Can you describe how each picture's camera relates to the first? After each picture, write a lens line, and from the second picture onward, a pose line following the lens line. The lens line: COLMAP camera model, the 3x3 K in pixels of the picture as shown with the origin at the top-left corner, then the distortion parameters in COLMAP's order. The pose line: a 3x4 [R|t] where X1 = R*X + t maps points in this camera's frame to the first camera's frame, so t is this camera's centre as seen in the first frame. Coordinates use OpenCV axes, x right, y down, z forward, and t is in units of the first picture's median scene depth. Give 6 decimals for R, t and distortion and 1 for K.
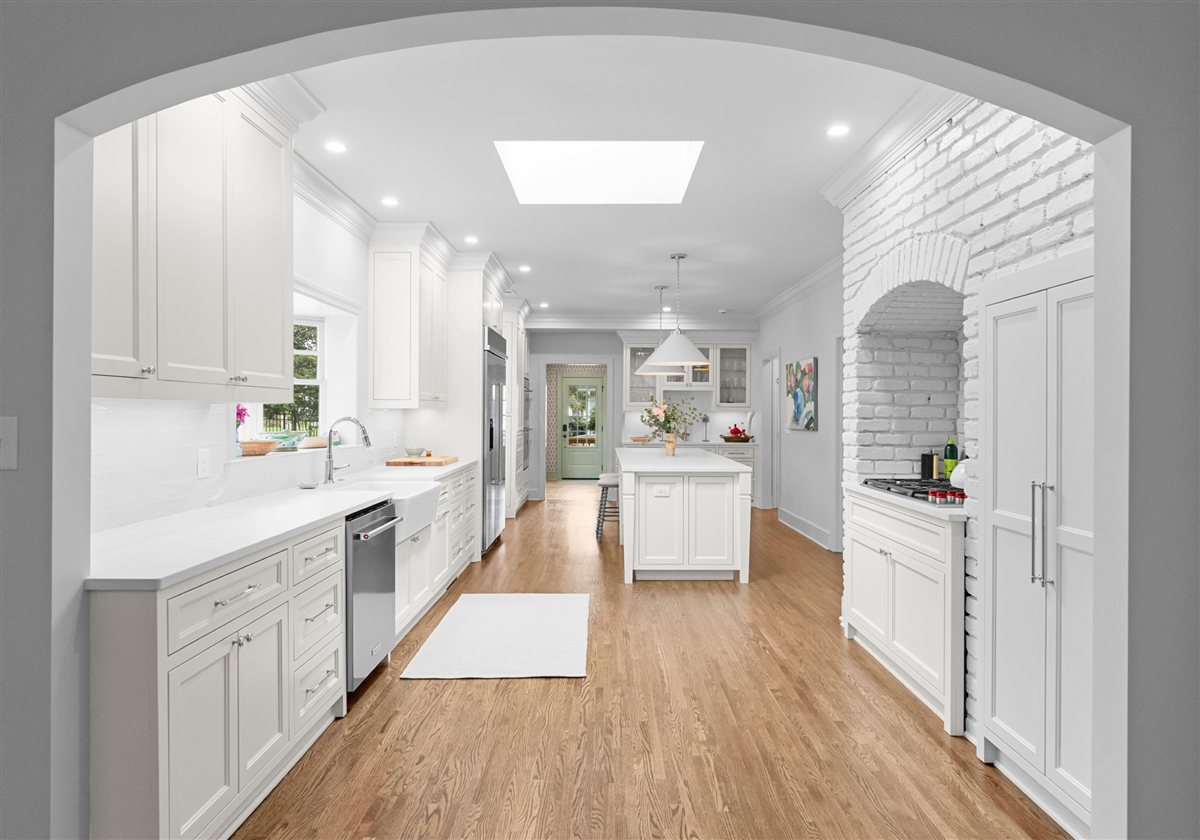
lens RADIAL K [[629.0, 0, 607.9], [0, 629.0, 419.6], [0, 0, 1]] dist [0.002482, 0.000936]
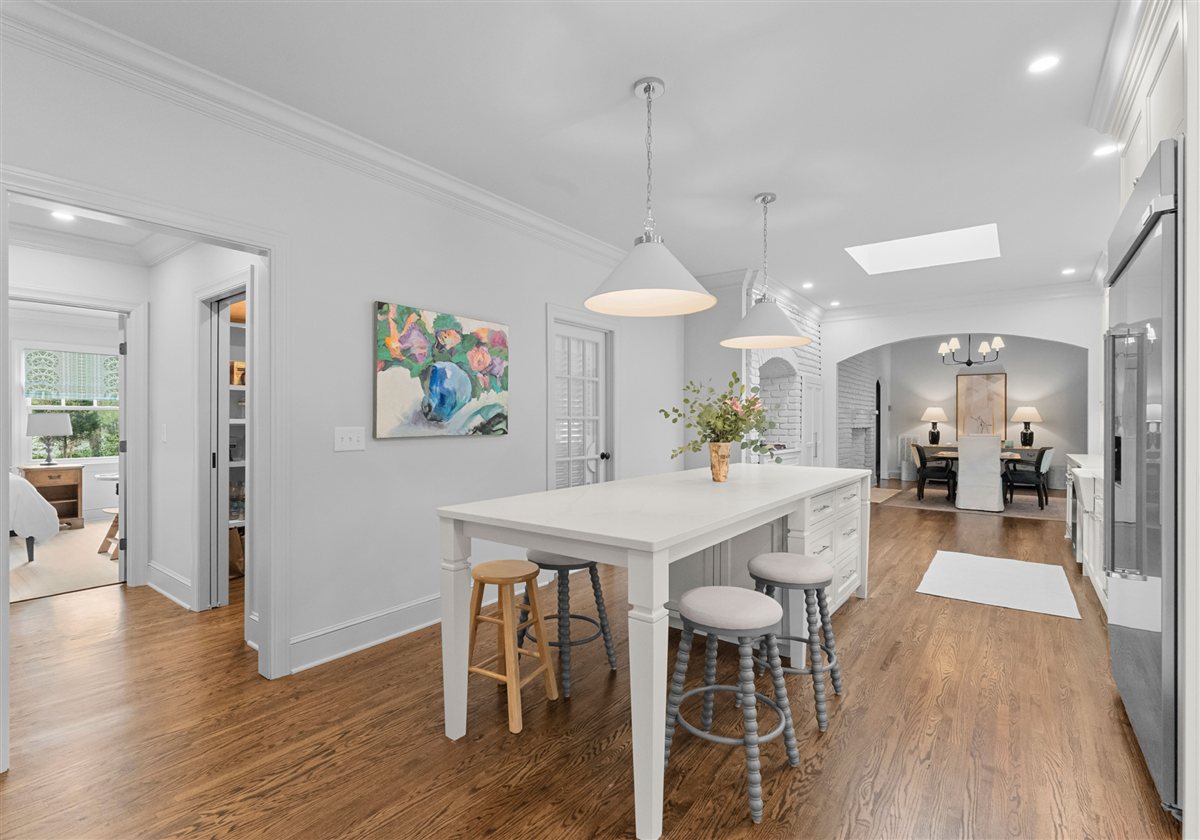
lens RADIAL K [[574.7, 0, 605.2], [0, 574.7, 418.8], [0, 0, 1]] dist [-0.011480, -0.000043]
pose [[-0.813767, -0.012061, 0.581066, -0.082943], [-0.008684, 0.999925, 0.008593, -0.003721], [-0.581127, 0.001947, -0.813811, 1.005476]]
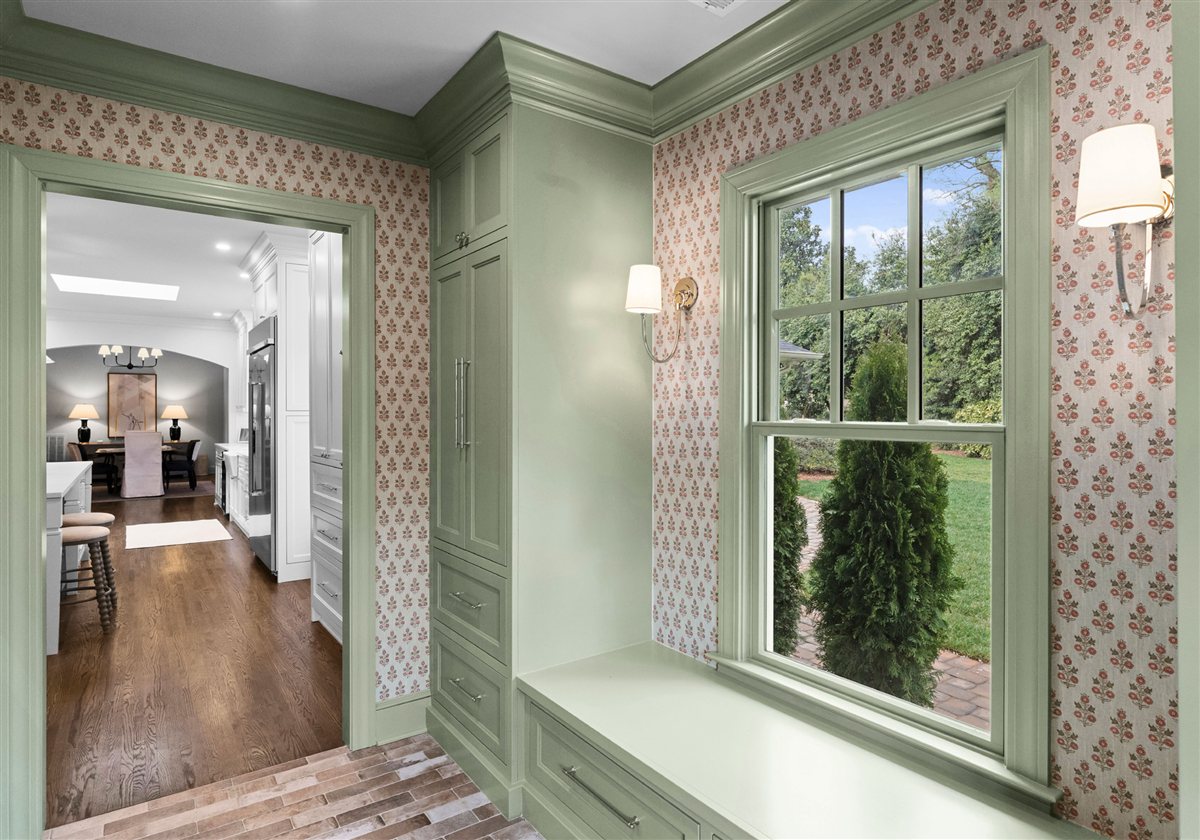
lens RADIAL K [[580.1, 0, 564.7], [0, 580.1, 416.3], [0, 0, 1]] dist [-0.005886, -0.001814]
pose [[-0.813242, -0.006979, -0.581884, -0.032759], [-0.008390, 0.999965, -0.000267, -0.012296], [0.581865, 0.004665, -0.813272, 1.353631]]
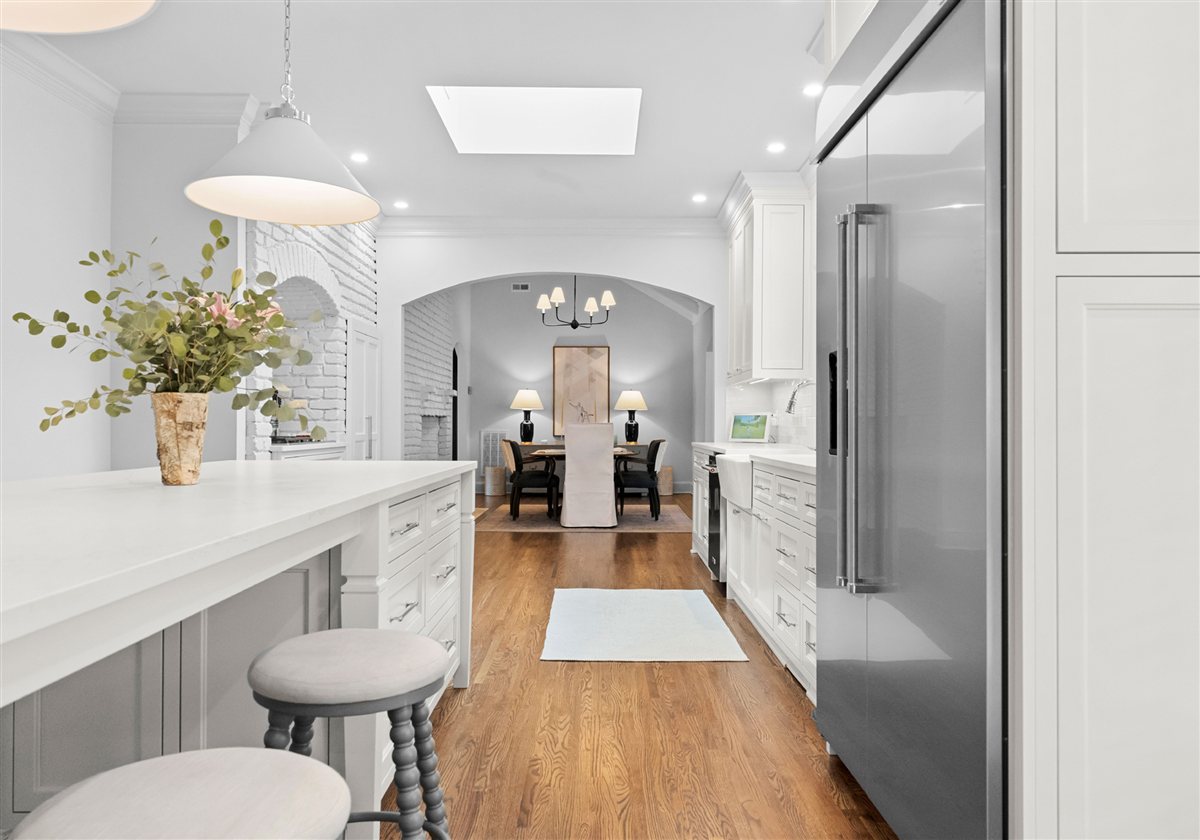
lens RADIAL K [[890.0, 0, 630.8], [0, 890.0, 402.8], [0, 0, 1]] dist [-0.002002, -0.001234]
pose [[-0.999563, -0.009433, -0.028013, -0.043726], [-0.009174, 0.999914, -0.009366, 0.019118], [0.028099, -0.009105, -0.999564, 0.905096]]
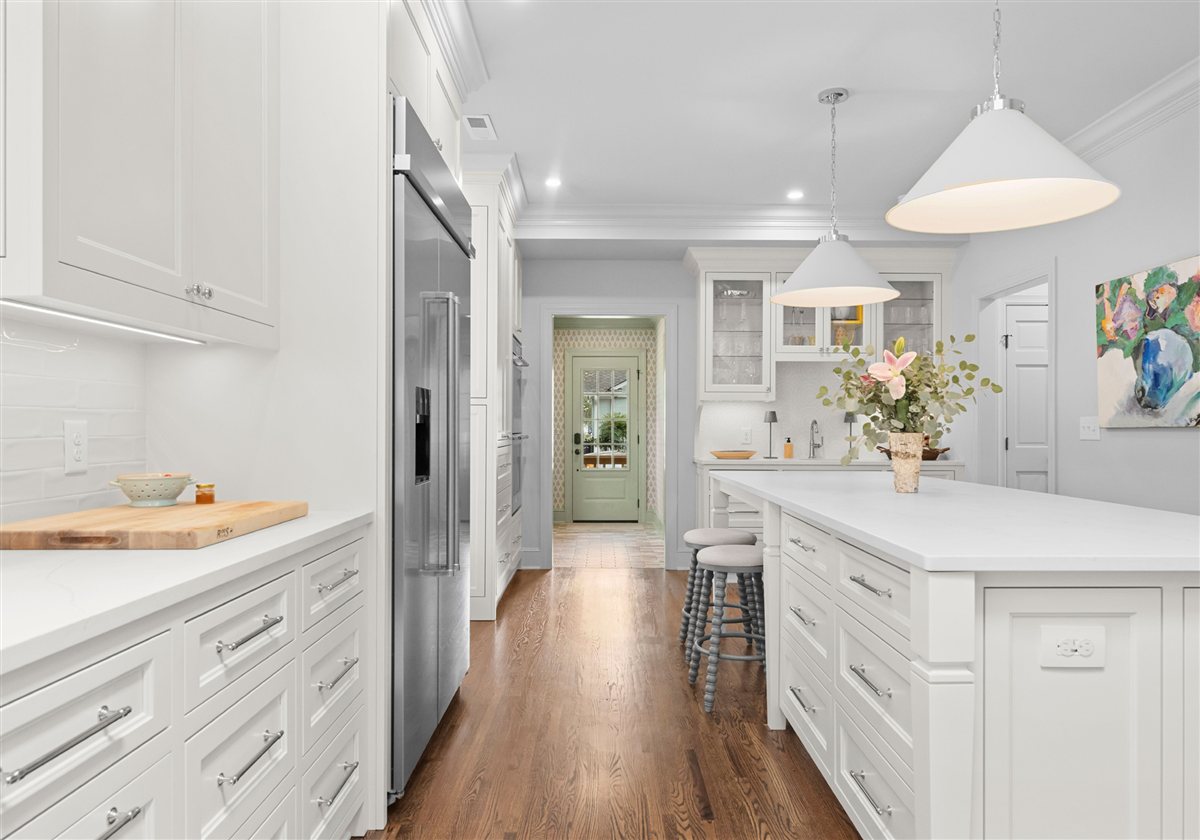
lens RADIAL K [[766.8, 0, 611.8], [0, 766.8, 429.5], [0, 0, 1]] dist [0.007622, -0.006914]
pose [[0.999994, -0.003277, 0.001104, -0.051369], [0.003286, 0.999961, -0.008232, 0.015452], [-0.001077, 0.008235, 0.999966, 0.363045]]
